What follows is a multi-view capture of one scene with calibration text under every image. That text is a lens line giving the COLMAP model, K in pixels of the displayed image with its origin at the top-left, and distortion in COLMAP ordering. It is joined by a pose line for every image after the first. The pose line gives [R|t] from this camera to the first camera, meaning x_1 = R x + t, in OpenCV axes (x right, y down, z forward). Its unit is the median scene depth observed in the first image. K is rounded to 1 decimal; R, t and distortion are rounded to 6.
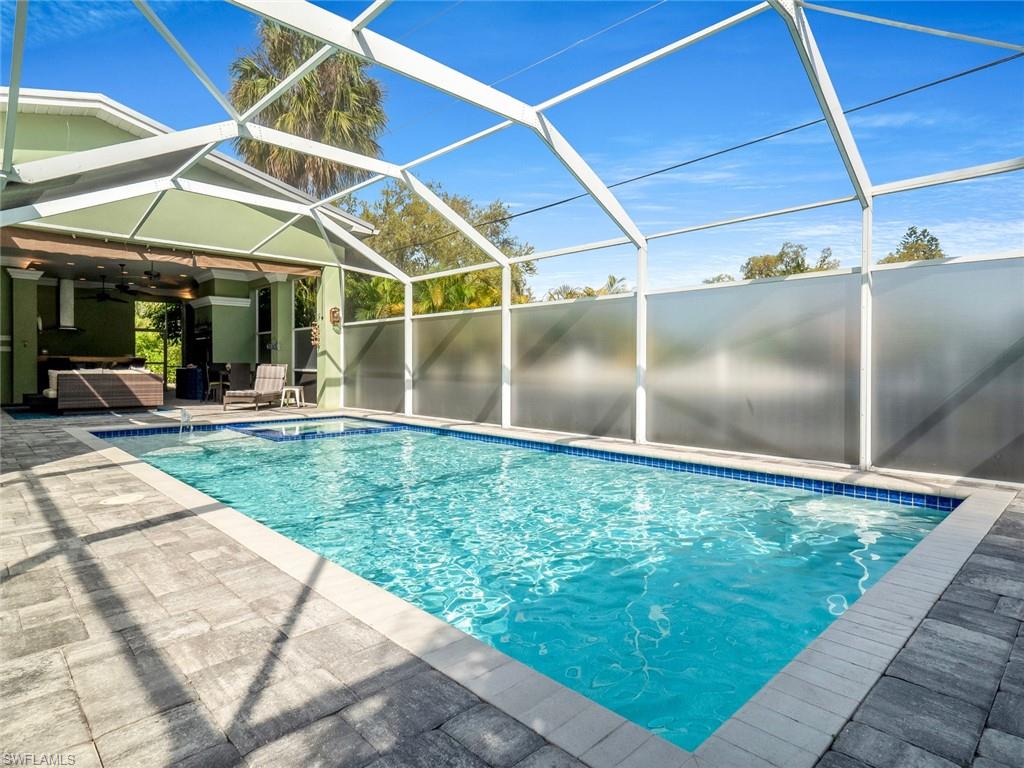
lens RADIAL K [[571.9, 0, 507.4], [0, 571.9, 375.9], [0, 0, 1]] dist [0.003556, 0.002256]
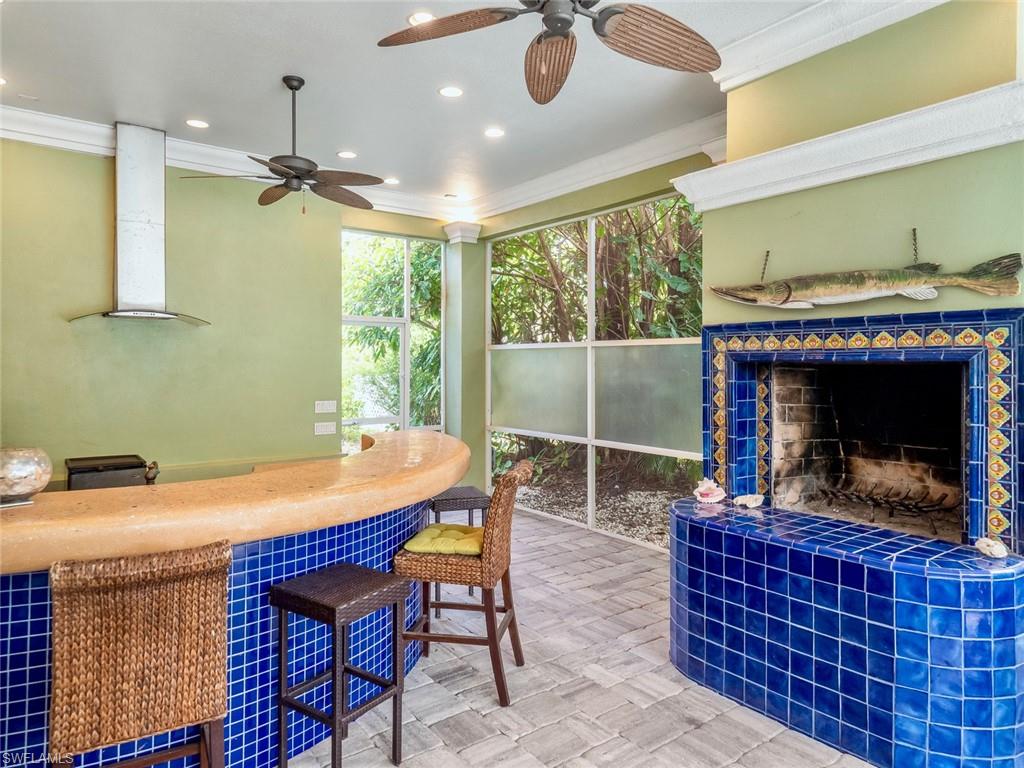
lens RADIAL K [[653.6, 0, 498.3], [0, 653.6, 362.3], [0, 0, 1]] dist [0.005940, 0.002848]
pose [[0.991618, -0.002309, -0.129181, -0.856288], [-0.000401, 0.999780, -0.020950, -0.082495], [0.129201, 0.020826, 0.991400, 1.092427]]
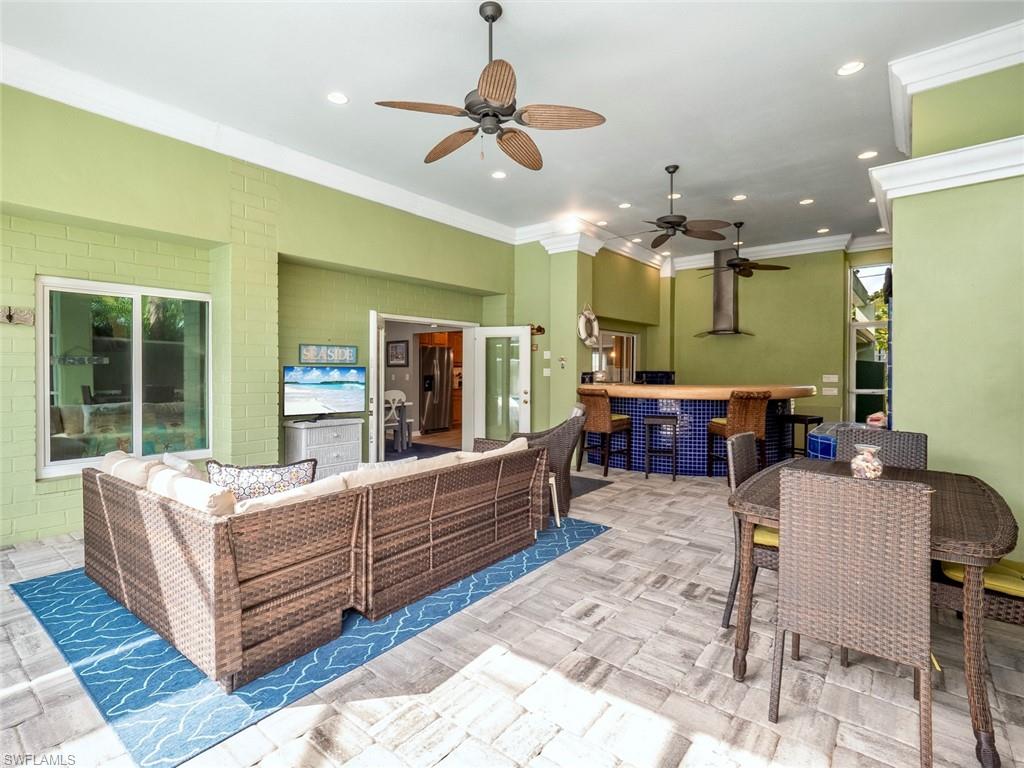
lens RADIAL K [[498.2, 0, 507.0], [0, 498.2, 370.8], [0, 0, 1]] dist [0.015134, -0.000409]
pose [[0.125616, 0.001923, -0.992077, -0.419466], [-0.020469, 0.999790, -0.000654, -0.056627], [0.991868, 0.020389, 0.125629, 1.071821]]
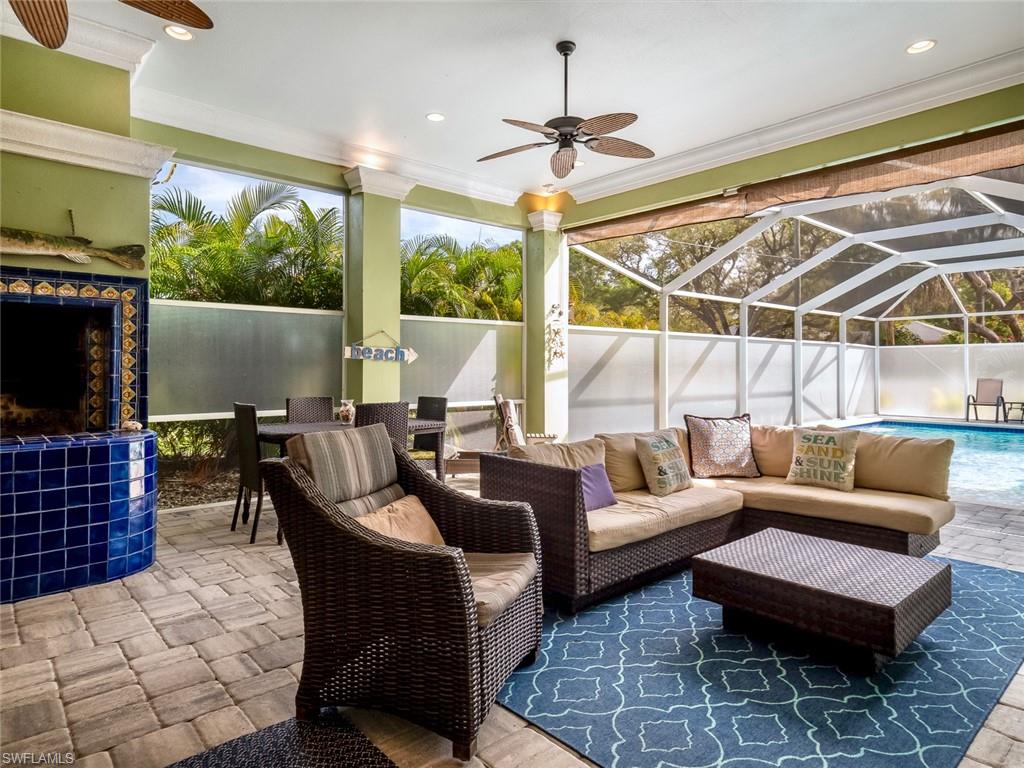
lens RADIAL K [[606.2, 0, 509.6], [0, 606.2, 355.4], [0, 0, 1]] dist [0.019977, 0.000638]
pose [[0.040570, 0.014696, 0.999069, -1.054826], [0.016014, 0.999754, -0.015356, -0.051972], [-0.999048, 0.016622, 0.040324, 1.120527]]
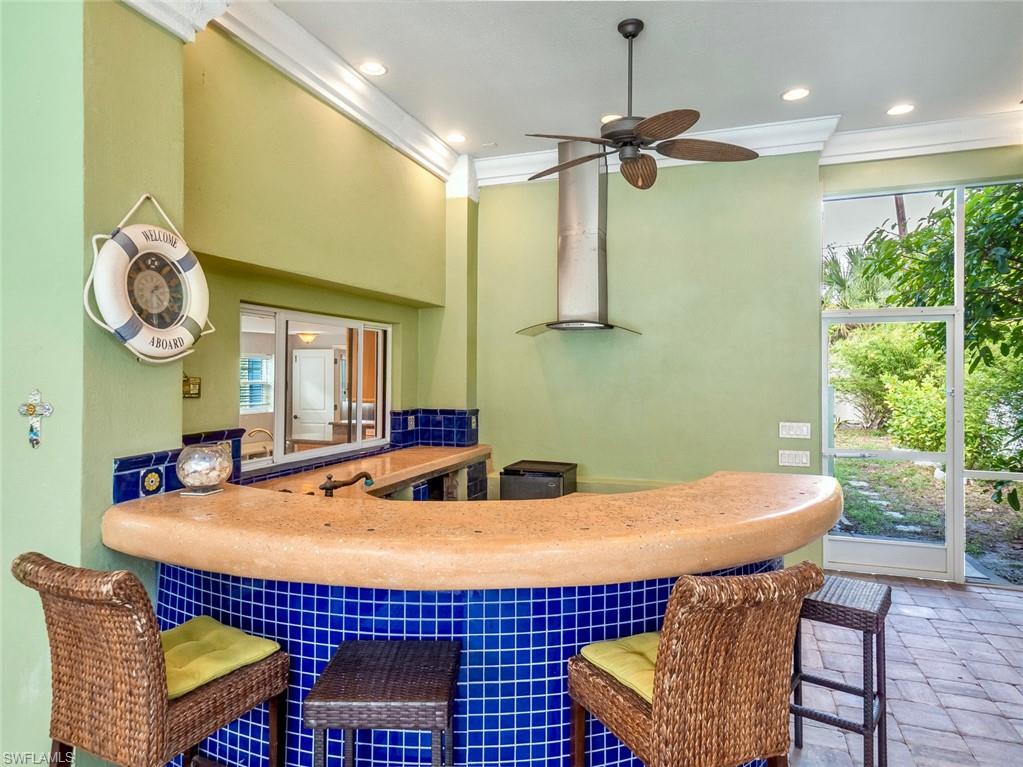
lens RADIAL K [[649.3, 0, 507.5], [0, 649.3, 364.7], [0, 0, 1]] dist [0.033468, 0.002392]
pose [[0.454252, -0.014288, -0.890759, -0.777369], [-0.019050, 0.999487, -0.025747, -0.084661], [0.890669, 0.028665, 0.453747, 1.258454]]
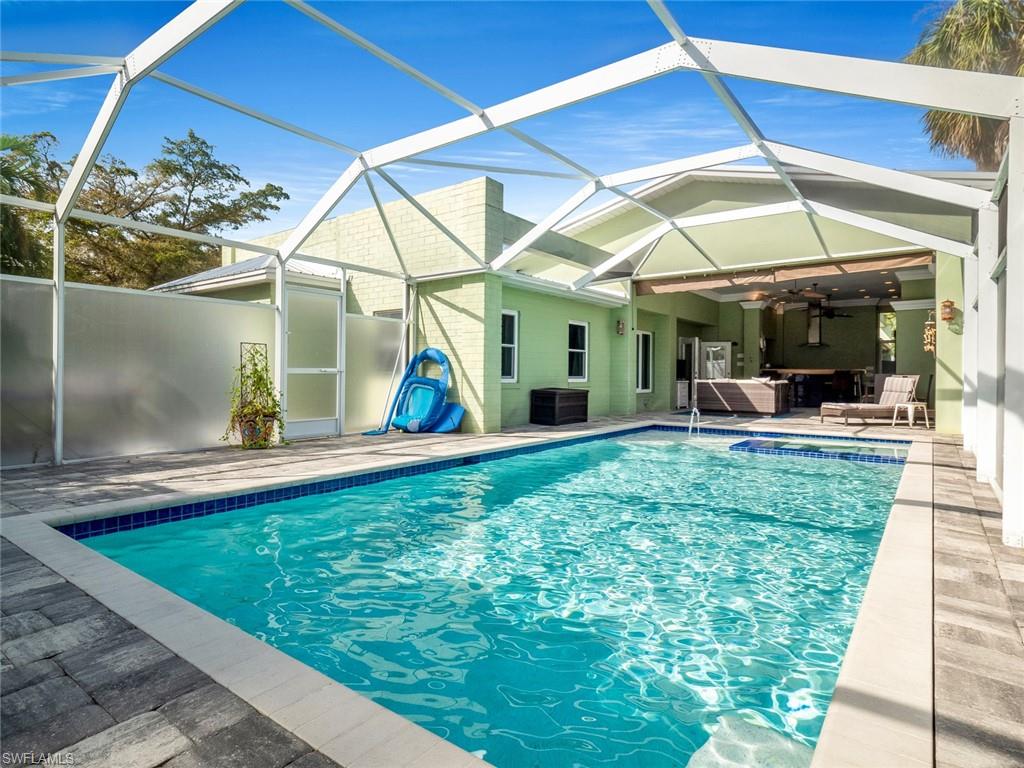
lens RADIAL K [[571.9, 0, 507.4], [0, 571.9, 375.9], [0, 0, 1]] dist [0.003556, 0.002256]
pose [[0.161456, -0.002097, -0.986878, 0.388052], [-0.022385, 0.999733, -0.005786, -0.000857], [0.986626, 0.023026, 0.161366, 0.323645]]
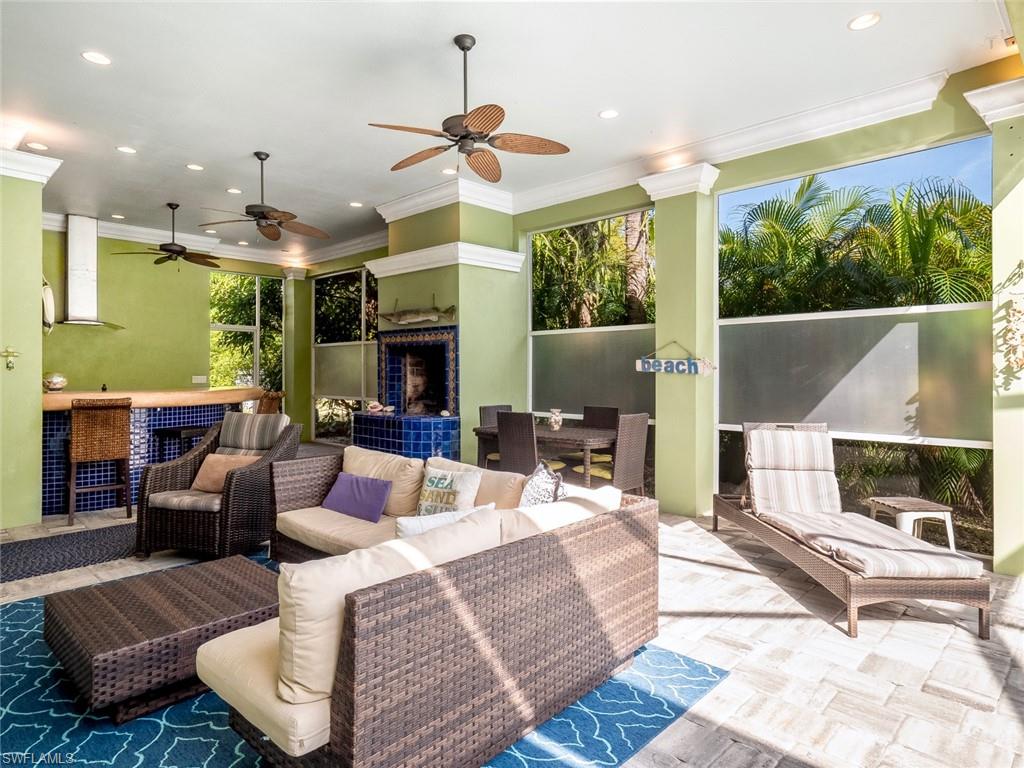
lens RADIAL K [[601.2, 0, 505.7], [0, 601.2, 368.0], [0, 0, 1]] dist [0.006232, -0.000756]
pose [[0.999384, -0.003072, 0.034949, -0.669558], [0.003826, 0.999760, -0.021553, -0.051784], [-0.034875, 0.021673, 0.999157, 0.756951]]
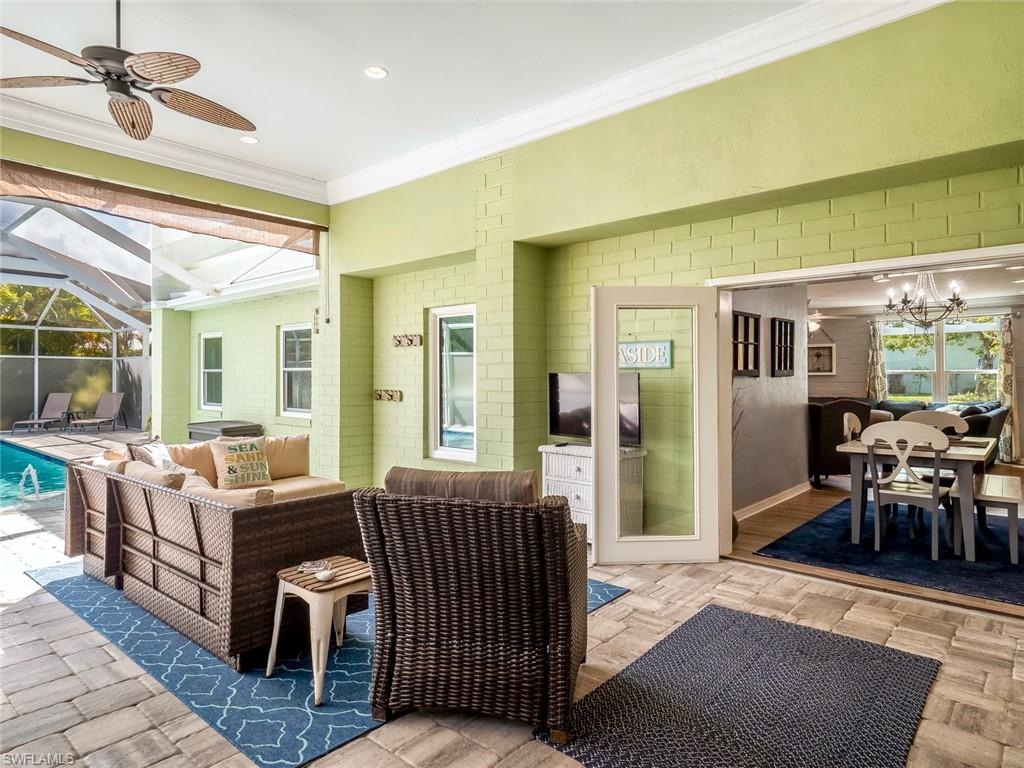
lens RADIAL K [[601.2, 0, 505.7], [0, 601.2, 368.0], [0, 0, 1]] dist [0.006232, -0.000756]
pose [[-0.995185, -0.006222, -0.097820, -0.830639], [-0.006688, 0.999968, 0.004435, -0.063358], [0.097789, 0.005067, -0.995194, 1.382763]]
